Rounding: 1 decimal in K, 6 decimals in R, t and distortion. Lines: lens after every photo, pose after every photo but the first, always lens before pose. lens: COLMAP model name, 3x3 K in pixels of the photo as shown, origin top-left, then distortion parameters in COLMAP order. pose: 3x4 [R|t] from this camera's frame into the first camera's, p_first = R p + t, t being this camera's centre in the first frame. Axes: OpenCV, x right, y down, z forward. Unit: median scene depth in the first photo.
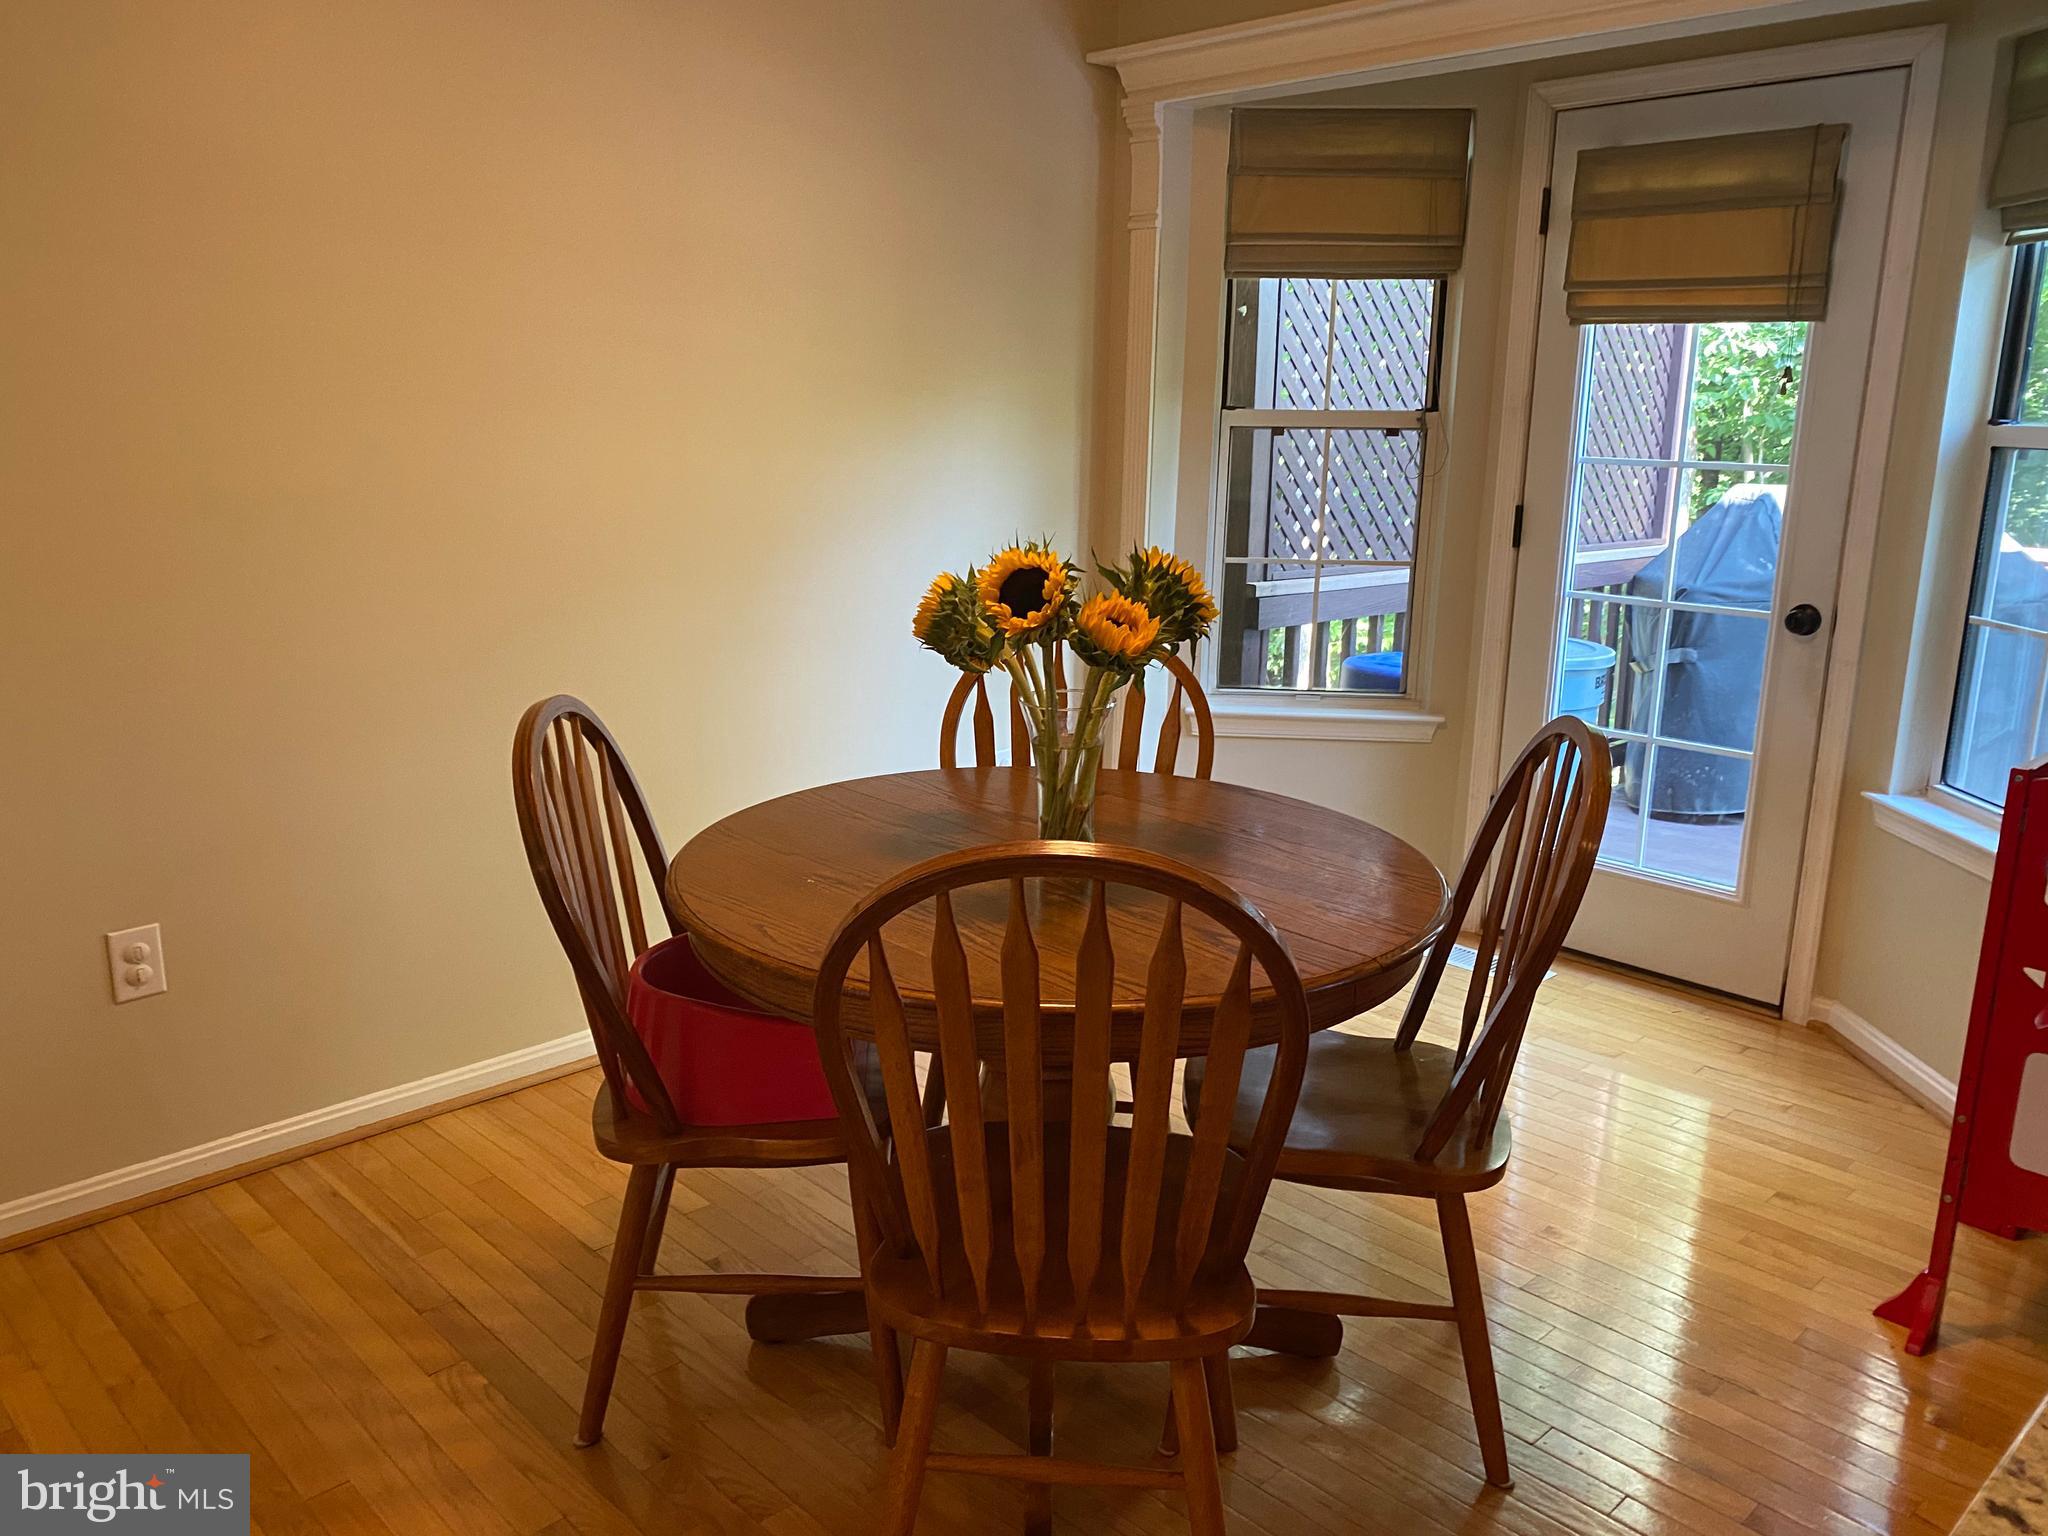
lens RADIAL K [[1526.6, 0, 1024.0], [0, 1526.6, 768.0], [0, 0, 1]] dist [0.052795, -0.078842]
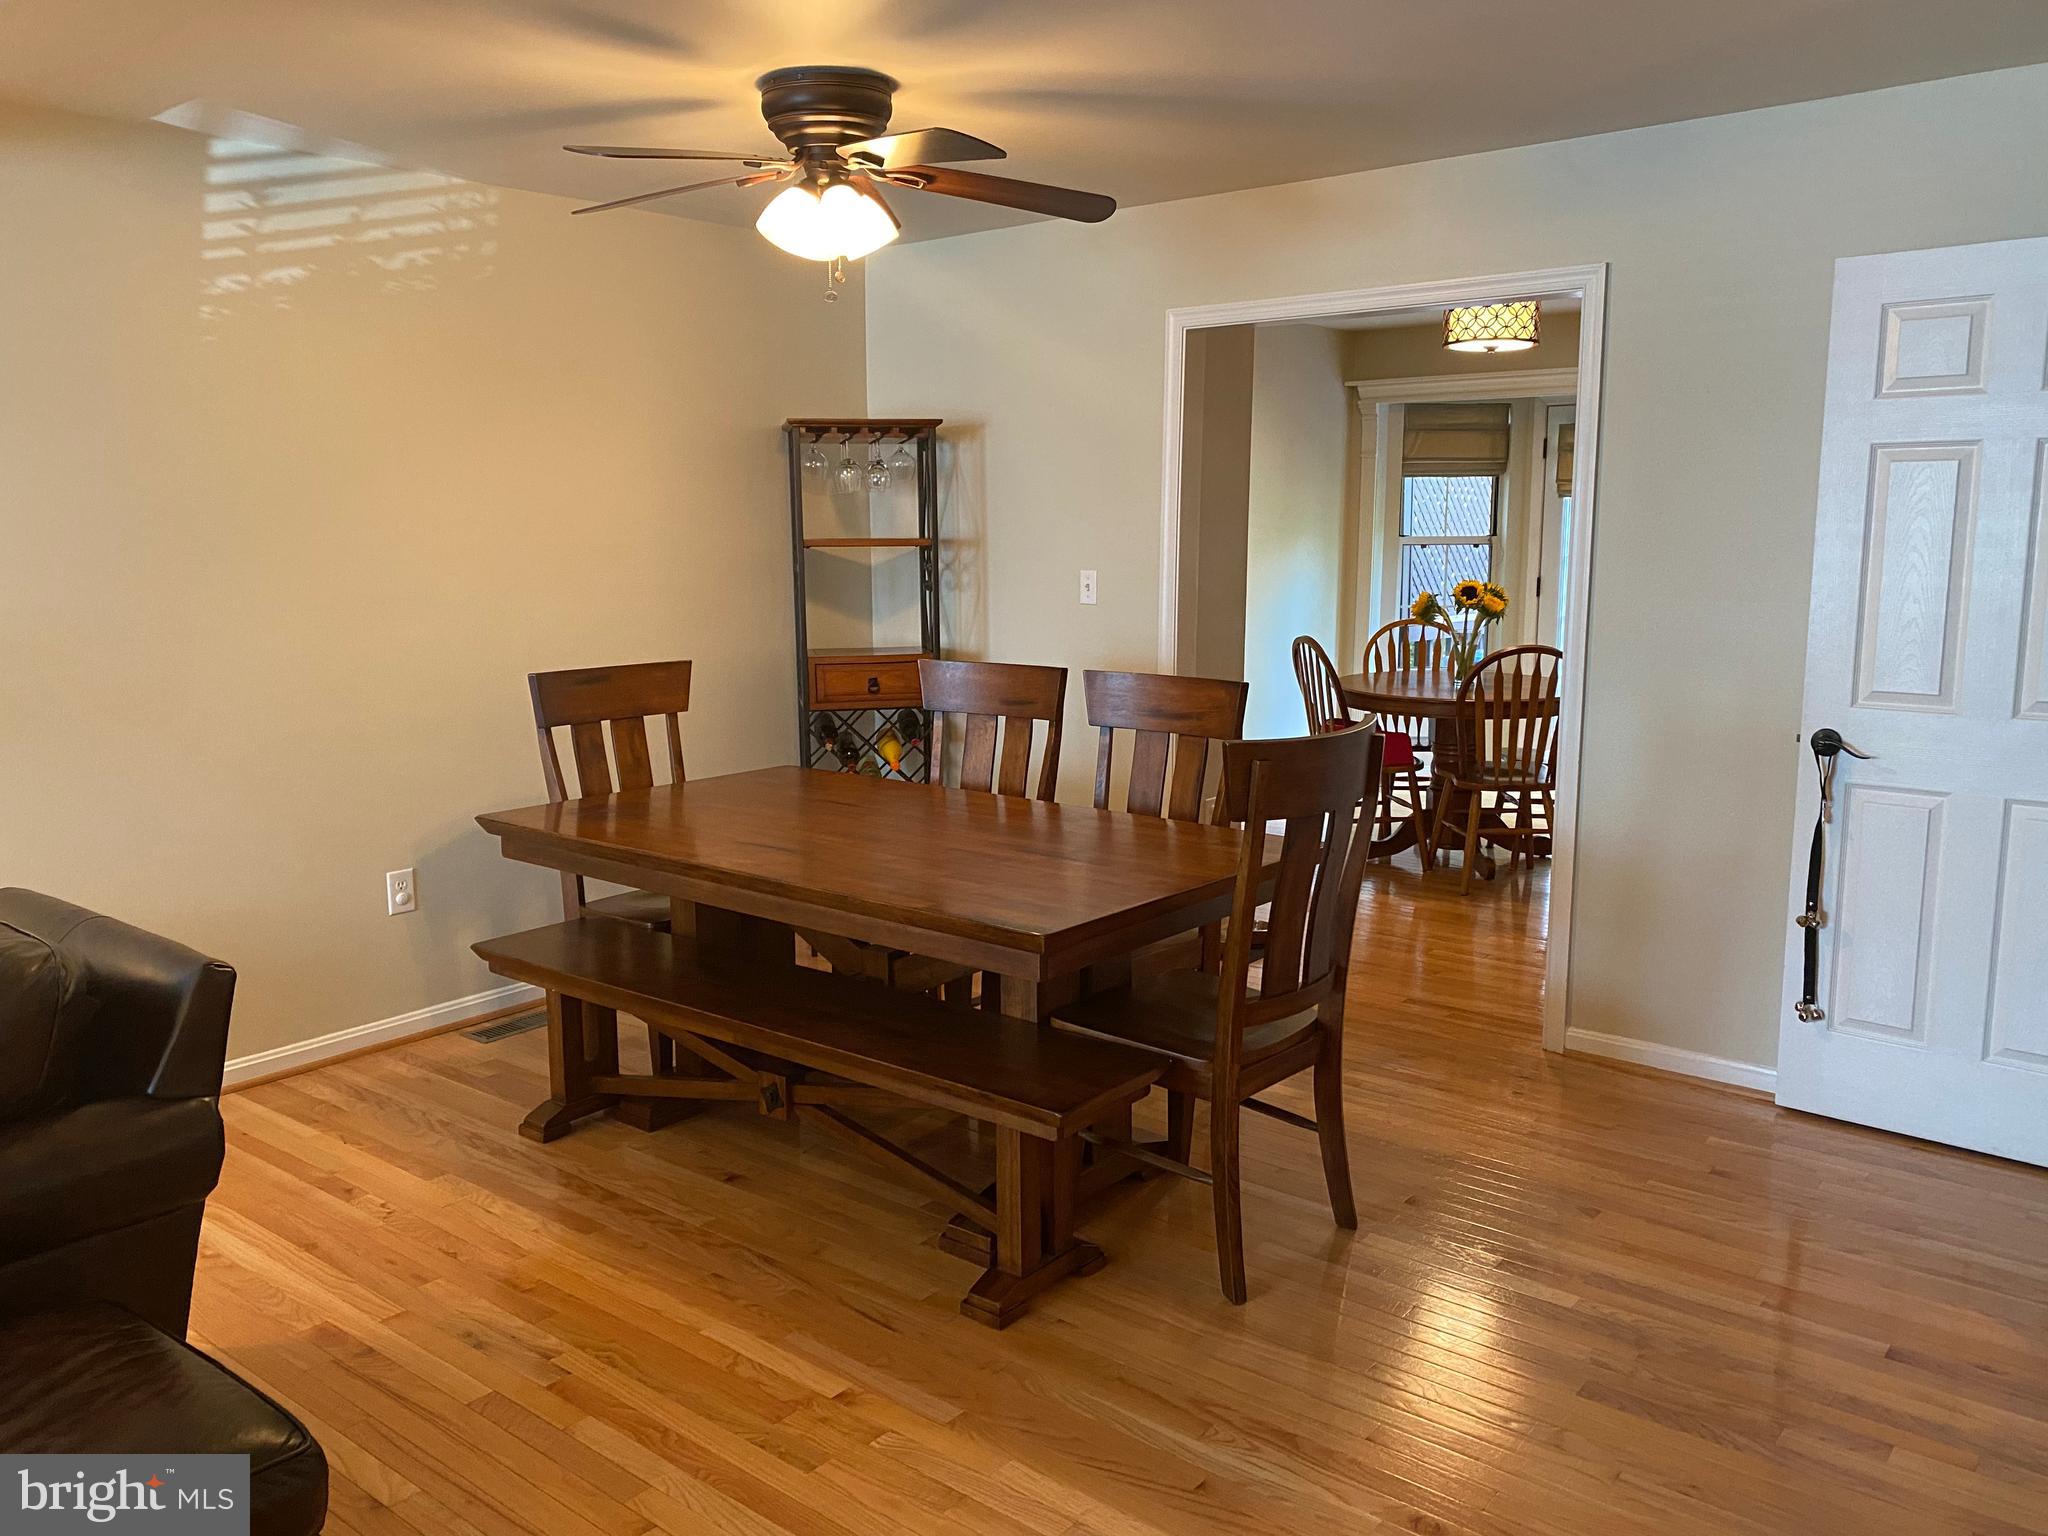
lens RADIAL K [[1526.6, 0, 1024.0], [0, 1526.6, 768.0], [0, 0, 1]] dist [0.052795, -0.078842]
pose [[0.994810, -0.031759, 0.096666, -0.632606], [0.038538, 0.996866, -0.069092, 0.224130], [-0.094169, 0.072459, 0.992916, -1.092614]]
